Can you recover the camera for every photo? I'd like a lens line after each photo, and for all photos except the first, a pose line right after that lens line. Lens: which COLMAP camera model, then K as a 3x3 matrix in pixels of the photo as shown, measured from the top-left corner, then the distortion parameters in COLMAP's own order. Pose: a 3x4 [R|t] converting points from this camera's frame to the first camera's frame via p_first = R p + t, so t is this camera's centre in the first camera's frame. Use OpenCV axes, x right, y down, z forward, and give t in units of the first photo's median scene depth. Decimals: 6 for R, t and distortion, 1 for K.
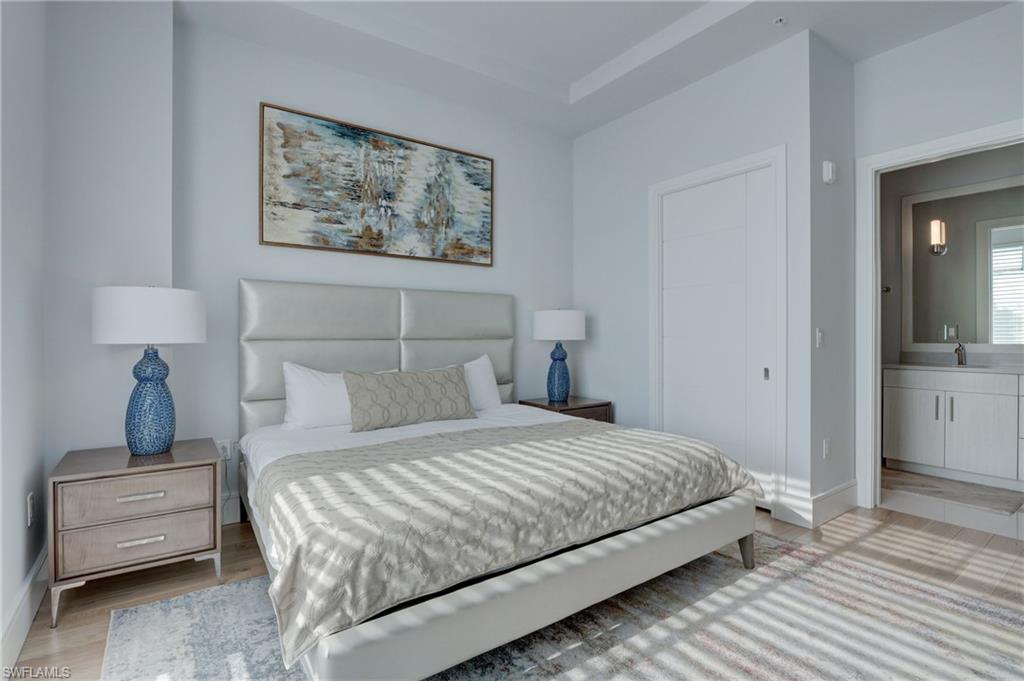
lens RADIAL K [[492.8, 0, 510.3], [0, 492.8, 337.5], [0, 0, 1]] dist [-0.014865, -0.001061]
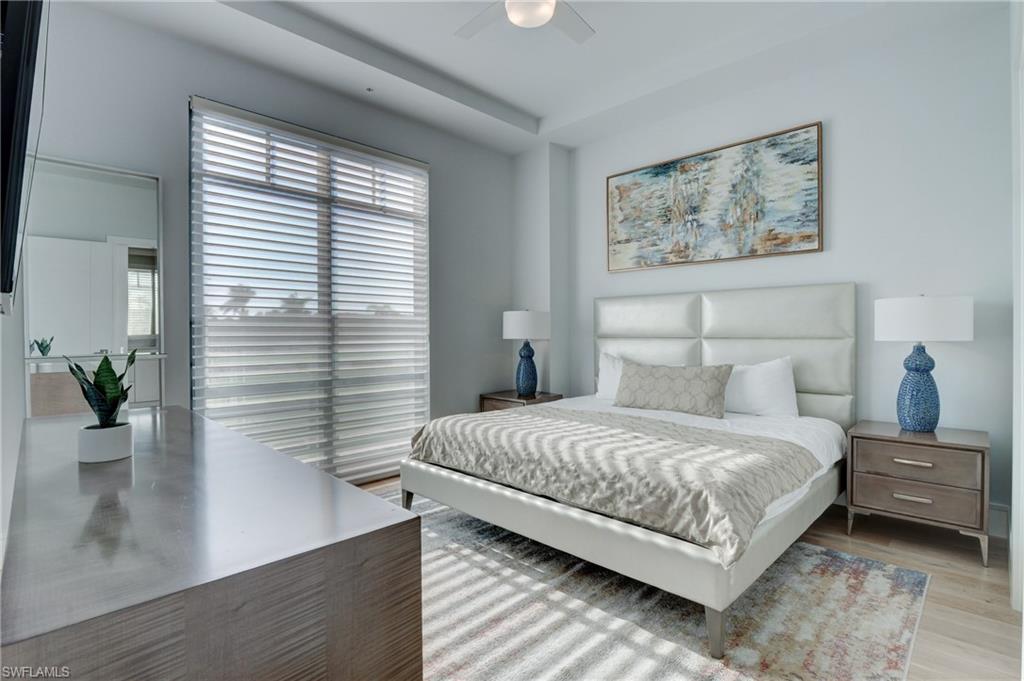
lens RADIAL K [[492.8, 0, 510.3], [0, 492.8, 337.5], [0, 0, 1]] dist [-0.014865, -0.001061]
pose [[0.171607, 0.006062, -0.985147, 0.784925], [-0.001382, 0.999982, 0.005913, -0.003260], [0.985165, 0.000347, 0.171612, 0.393865]]
